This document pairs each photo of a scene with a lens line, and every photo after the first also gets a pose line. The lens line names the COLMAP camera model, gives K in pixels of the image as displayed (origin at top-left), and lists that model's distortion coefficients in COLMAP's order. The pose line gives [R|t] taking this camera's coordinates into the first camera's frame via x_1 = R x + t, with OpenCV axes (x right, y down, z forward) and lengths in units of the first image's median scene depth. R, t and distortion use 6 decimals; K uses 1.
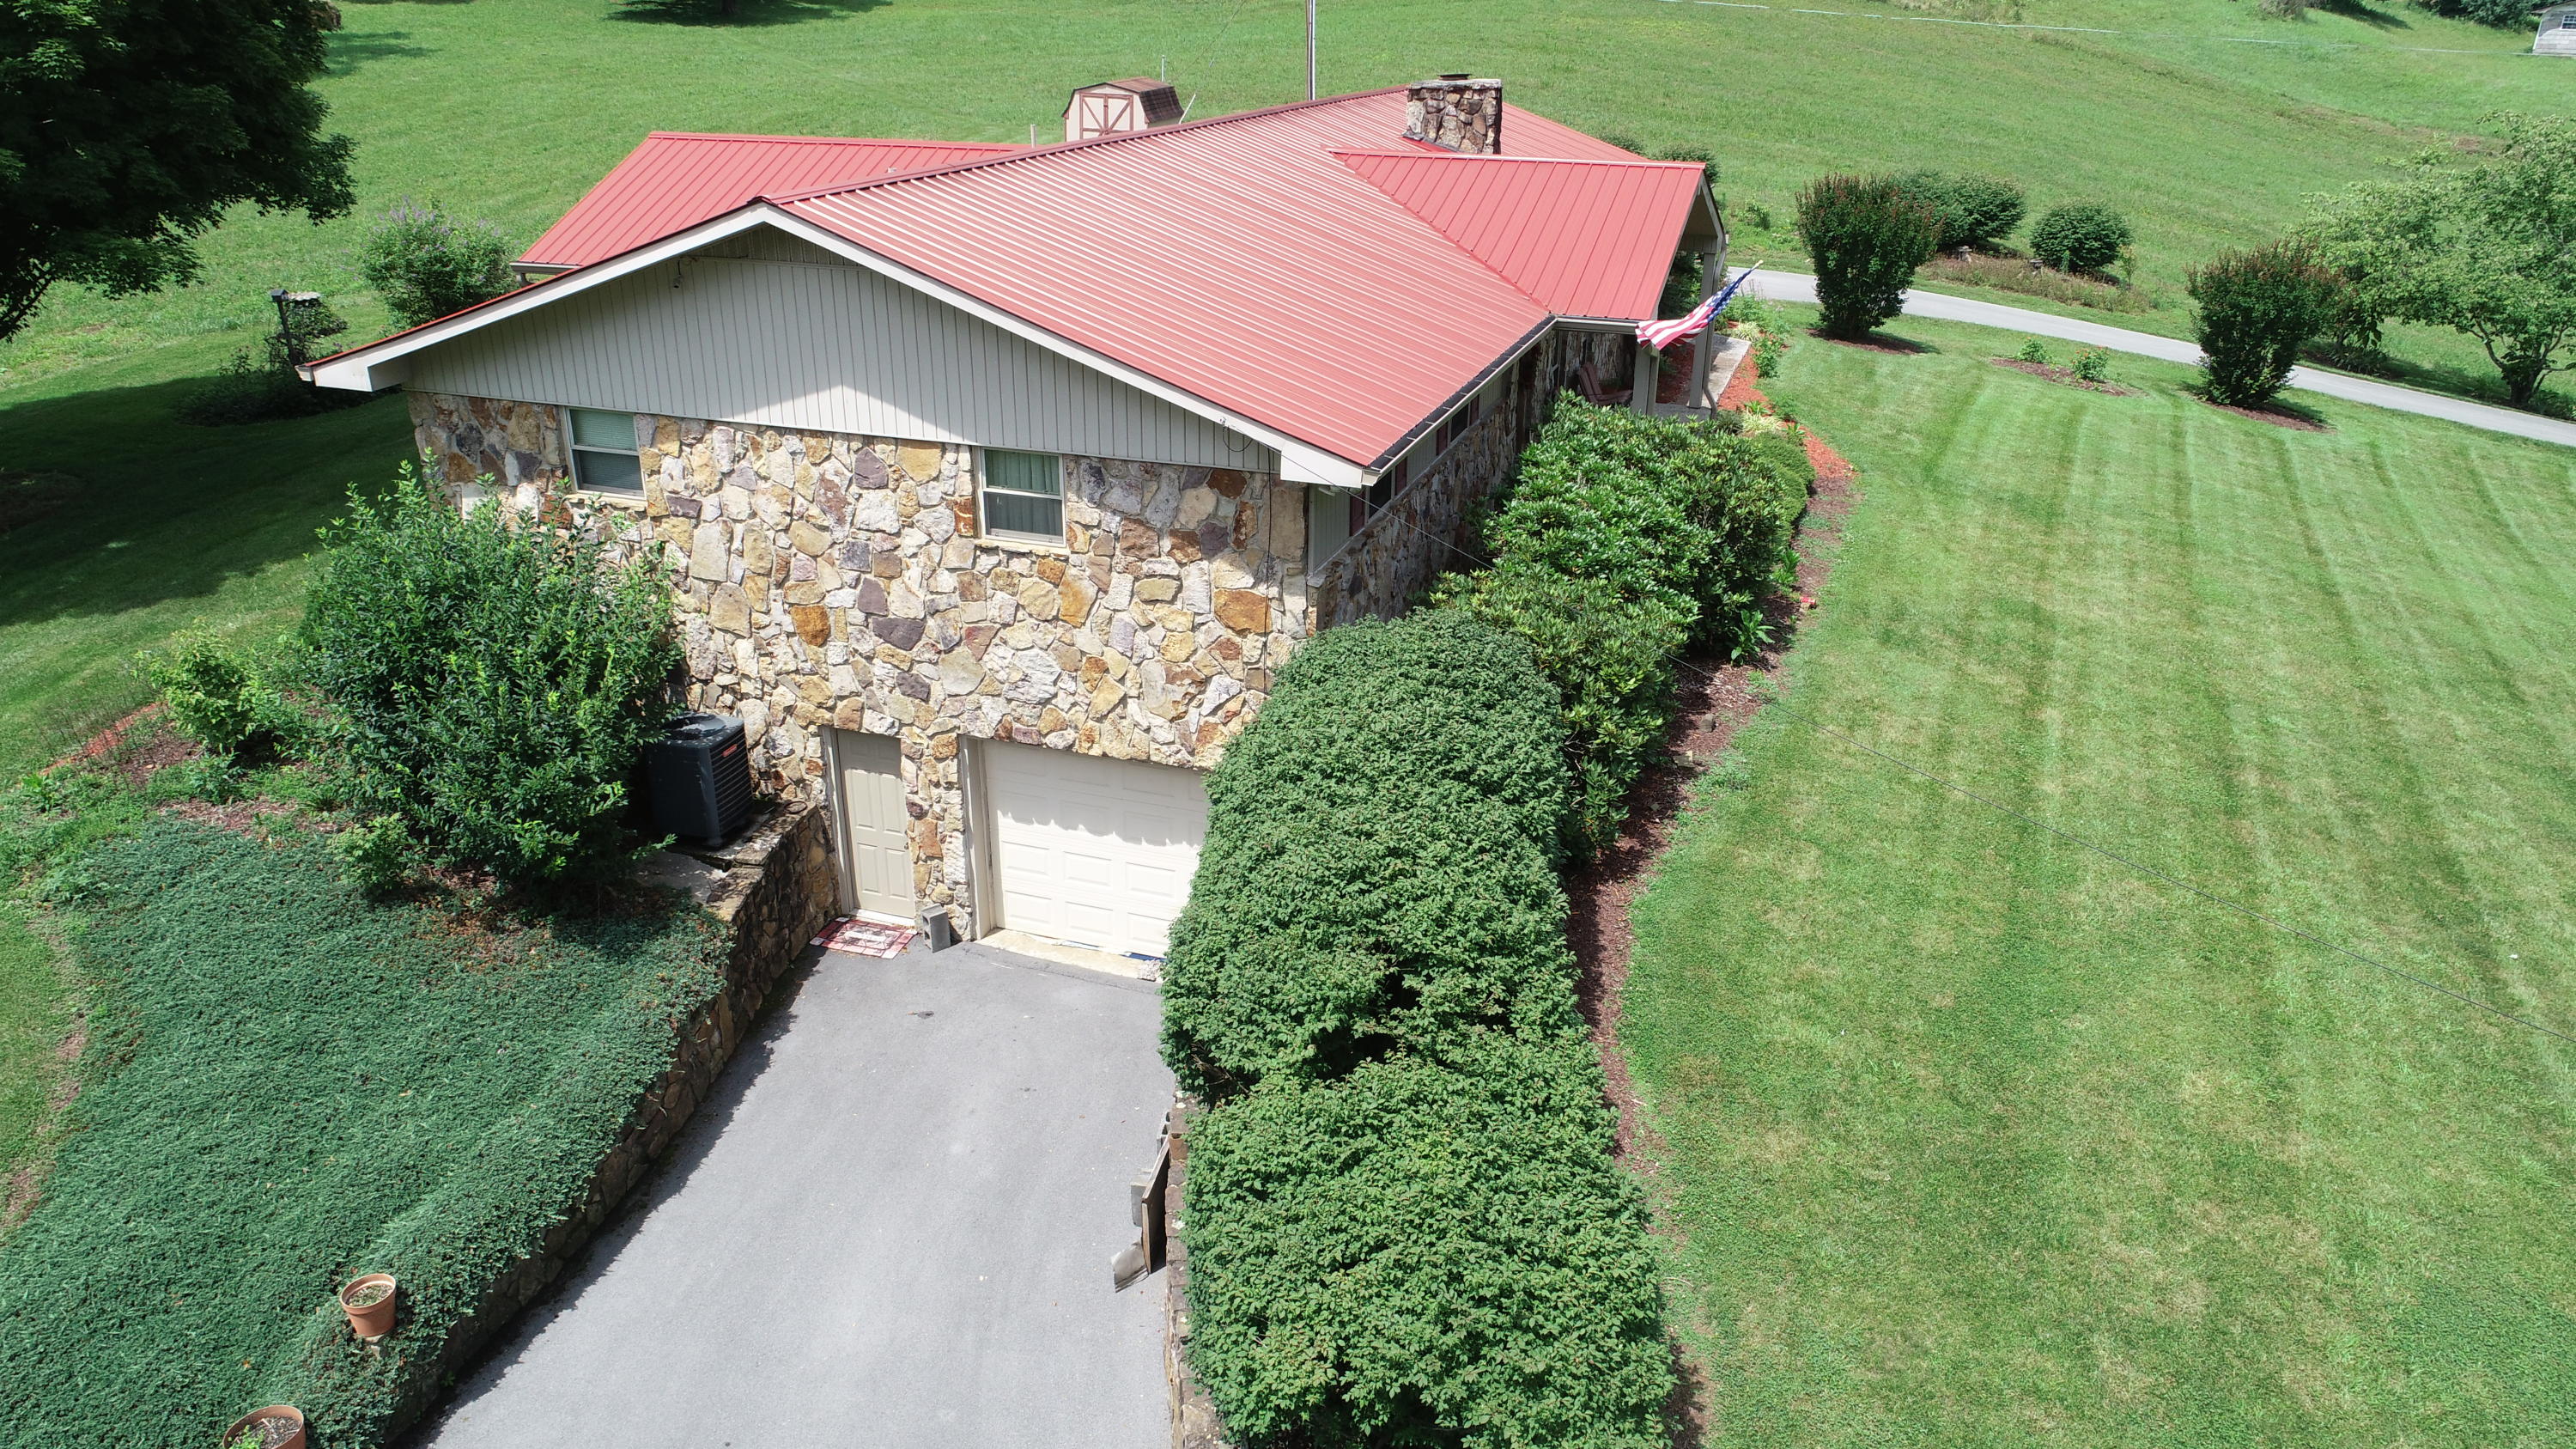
lens RADIAL K [[1741.3, 0, 1288.0], [0, 1741.3, 724.5], [0, 0, 1]] dist [-0.000107, 0.002107]
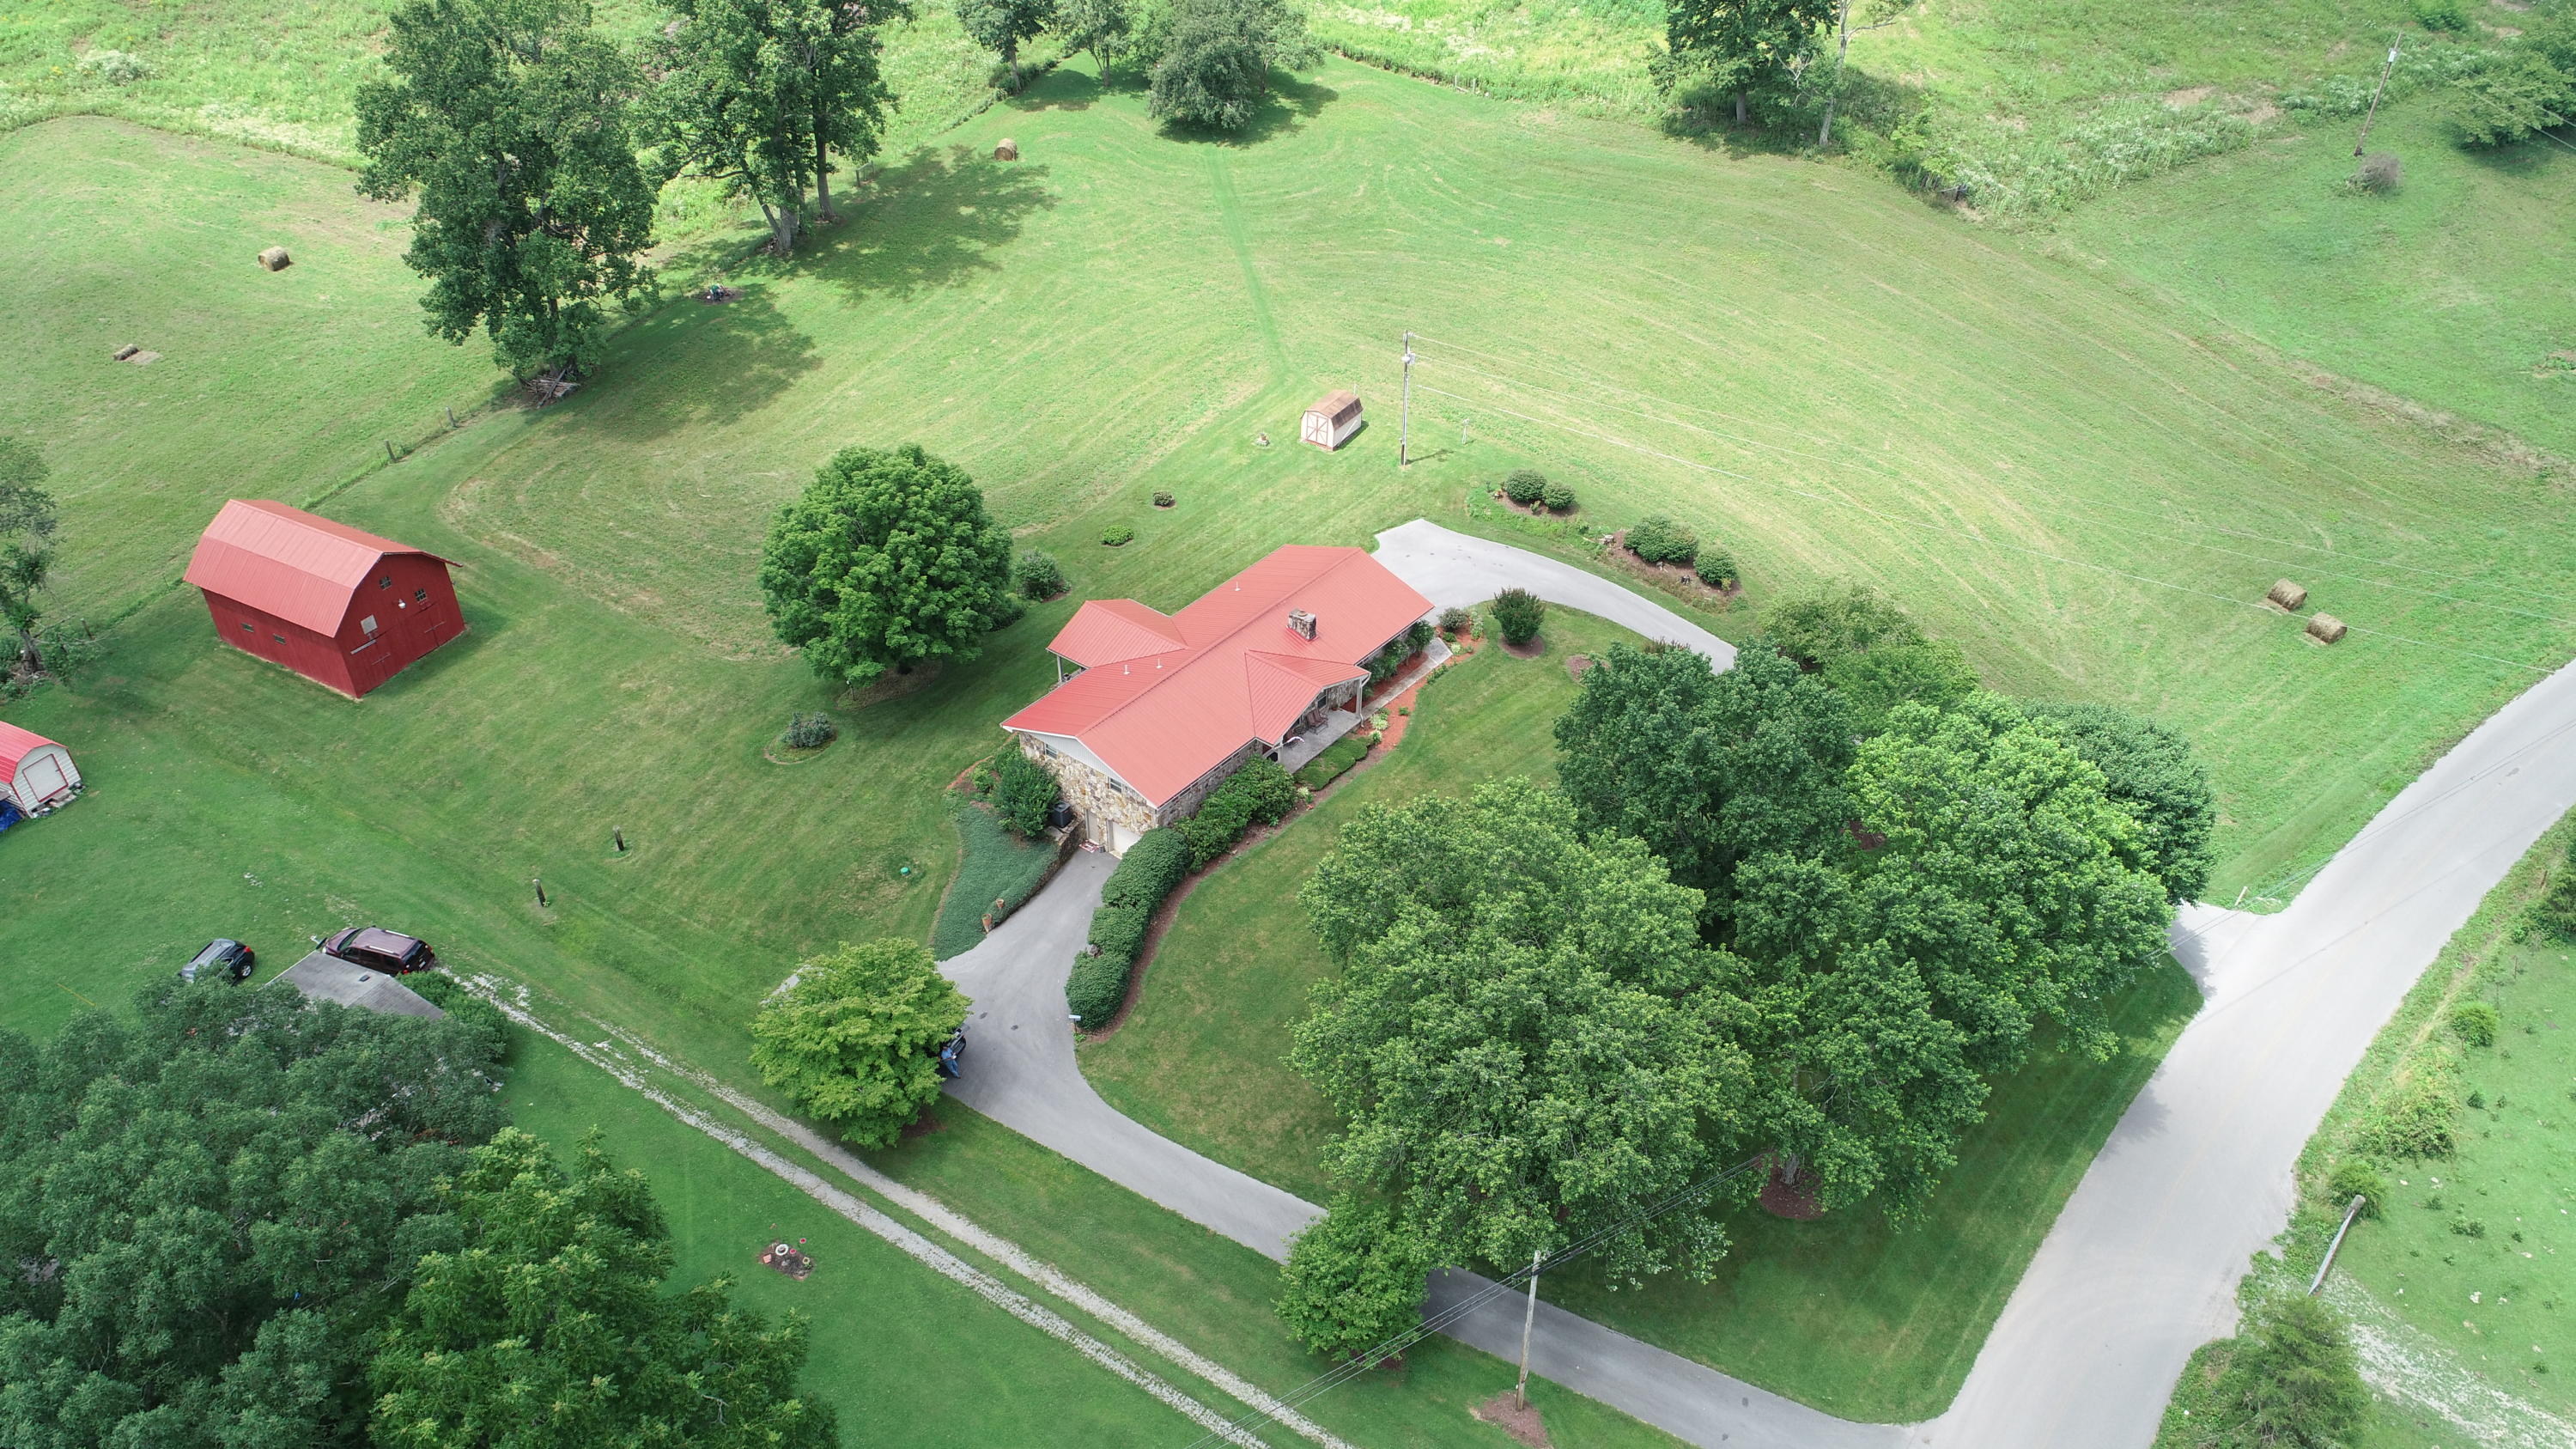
lens RADIAL K [[1741.3, 0, 1288.0], [0, 1741.3, 724.5], [0, 0, 1]] dist [-0.000107, 0.002107]
pose [[0.942271, 0.216067, -0.255815, 1.617325], [-0.147141, 0.953425, 0.263306, -1.732616], [0.300792, -0.210464, 0.930177, -3.678317]]
